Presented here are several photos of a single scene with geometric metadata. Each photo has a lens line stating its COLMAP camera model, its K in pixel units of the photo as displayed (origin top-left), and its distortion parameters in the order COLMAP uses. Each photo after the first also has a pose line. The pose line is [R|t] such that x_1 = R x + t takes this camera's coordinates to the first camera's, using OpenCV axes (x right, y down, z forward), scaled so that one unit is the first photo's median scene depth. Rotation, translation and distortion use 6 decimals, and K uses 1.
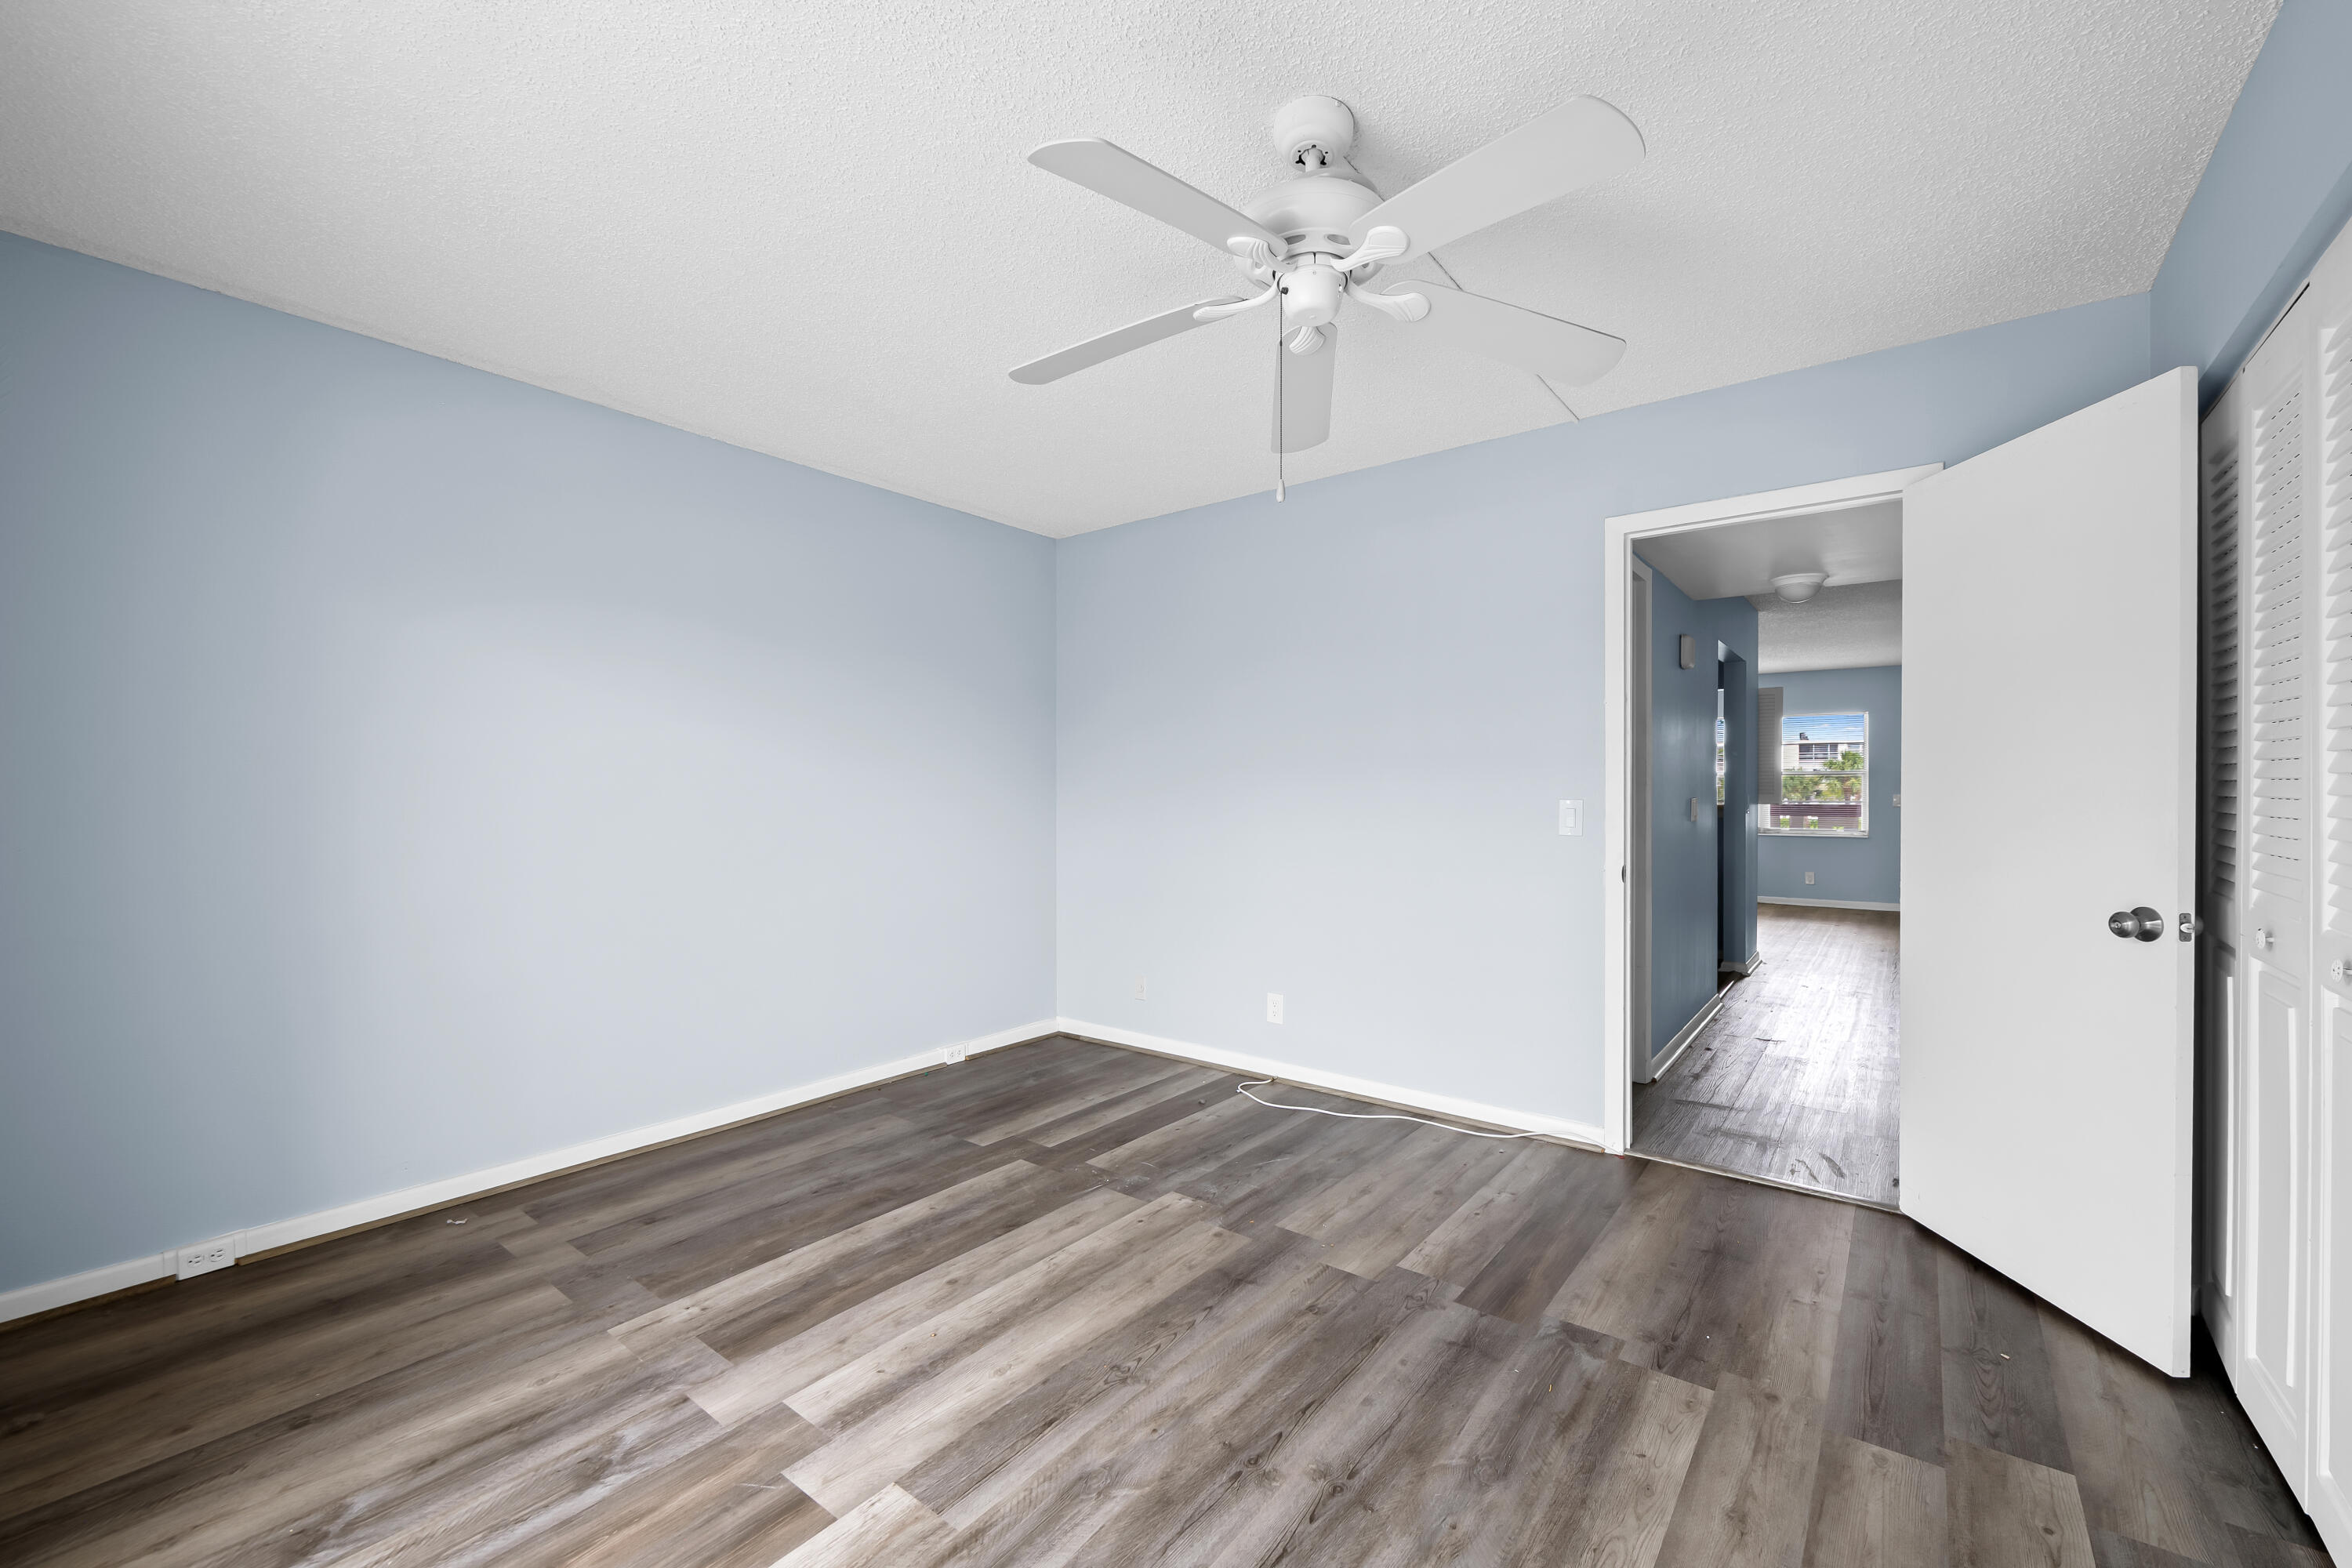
lens RADIAL K [[936.7, 0, 1182.8], [0, 936.7, 798.4], [0, 0, 1]] dist [-0.003765, -0.001368]
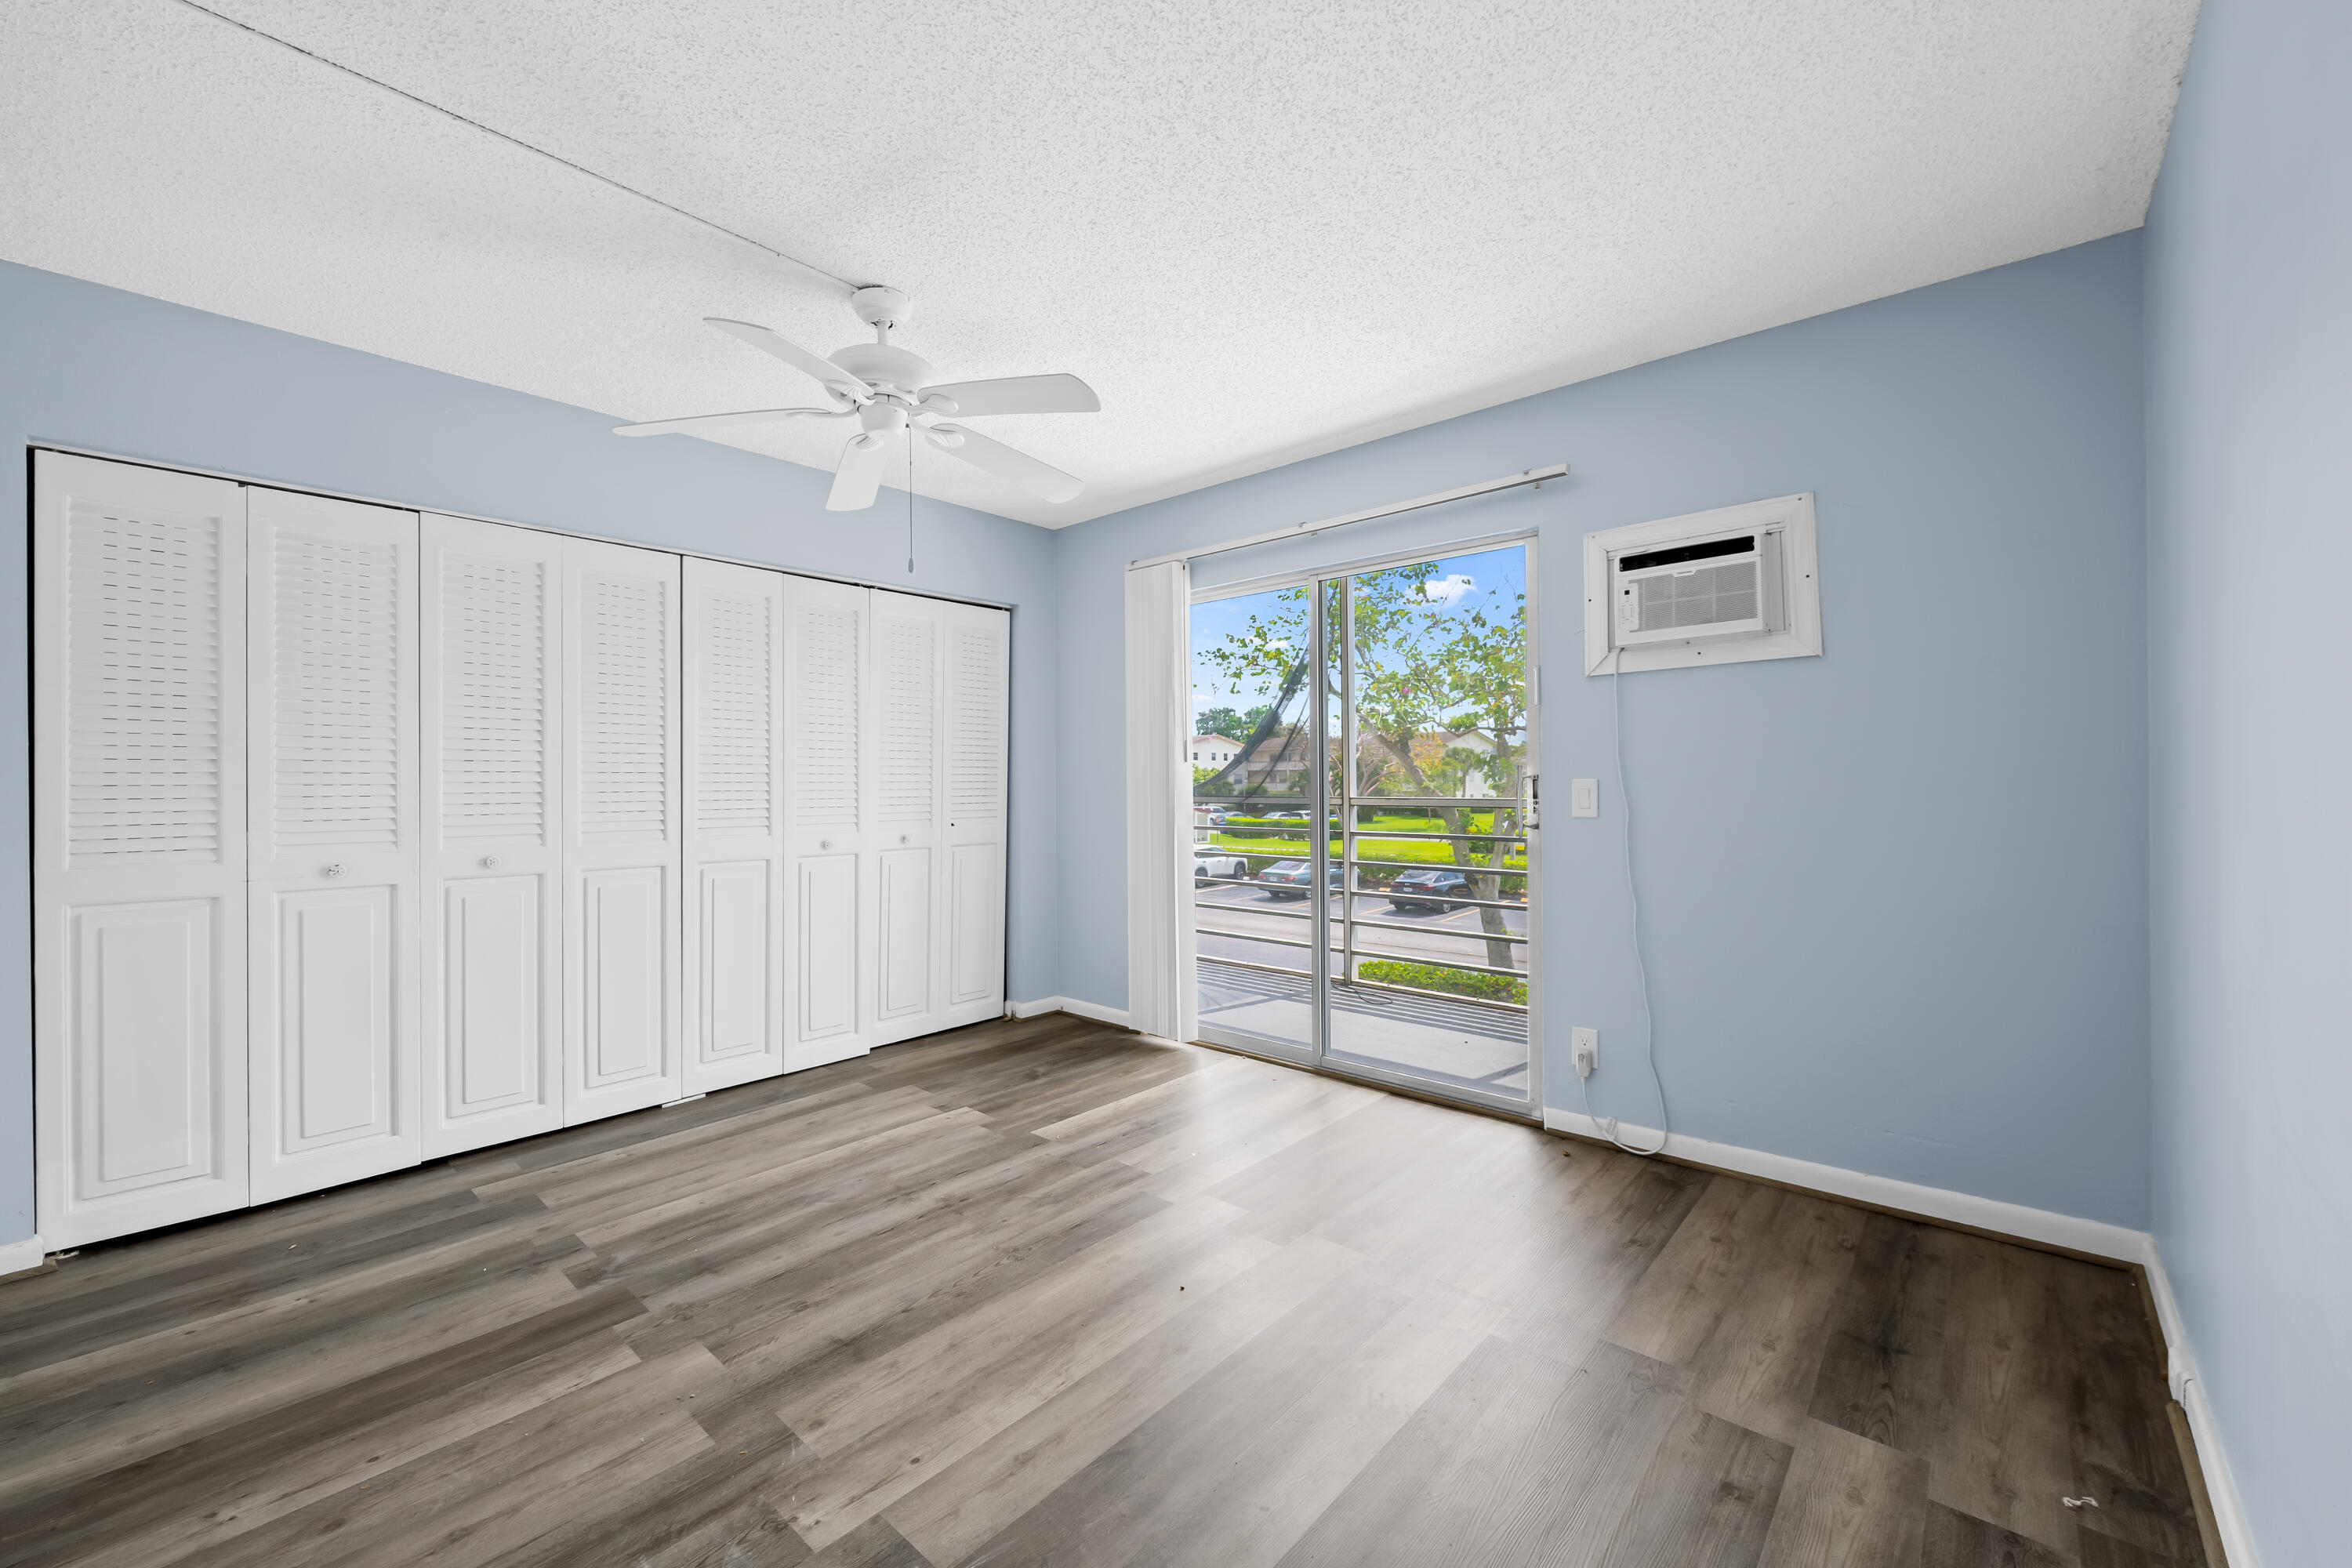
lens RADIAL K [[936.7, 0, 1182.2], [0, 936.7, 771.7], [0, 0, 1]] dist [-0.003765, -0.001368]
pose [[-0.997988, 0.010226, 0.062570, -0.288703], [0.010030, 0.999944, -0.003457, -0.002113], [-0.062602, -0.002822, -0.998035, 1.748586]]
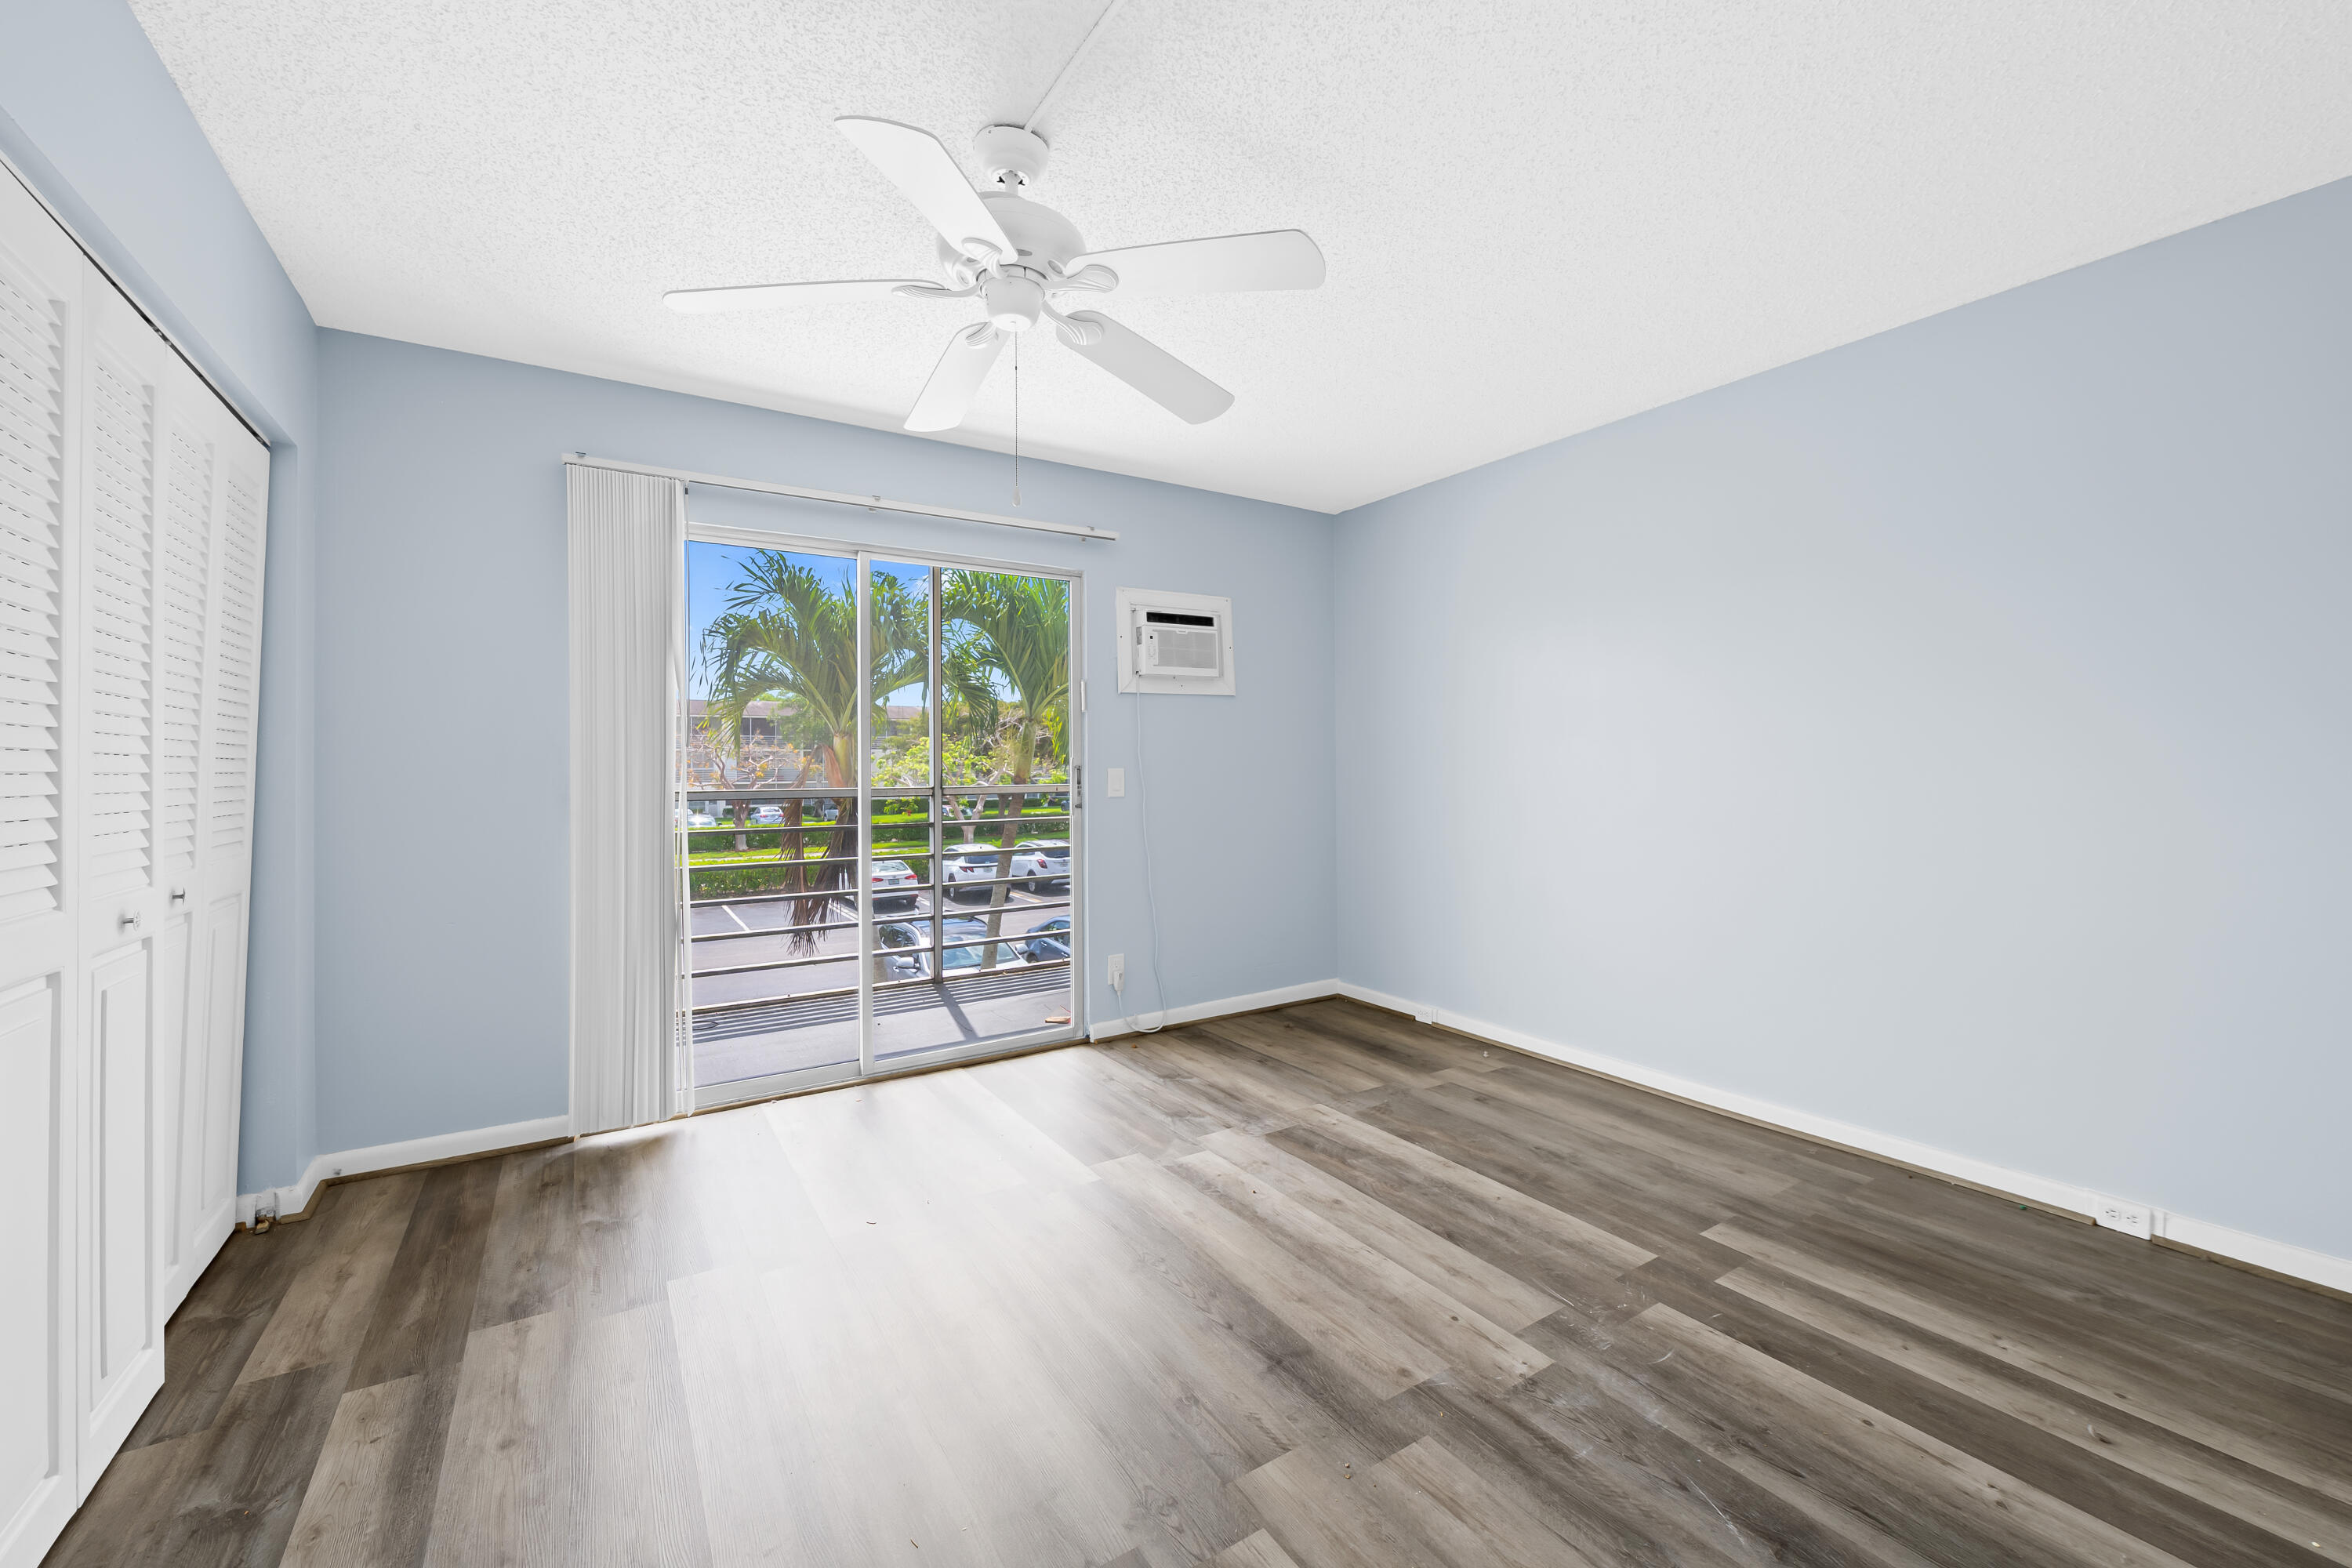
lens RADIAL K [[936.7, 0, 1207.2], [0, 936.7, 750.6], [0, 0, 1]] dist [-0.003765, -0.001368]
pose [[-0.316010, -0.010585, -0.948697, 0.812556], [0.001858, 0.999929, -0.011776, -0.003651], [0.948754, -0.005484, -0.315968, 1.143013]]
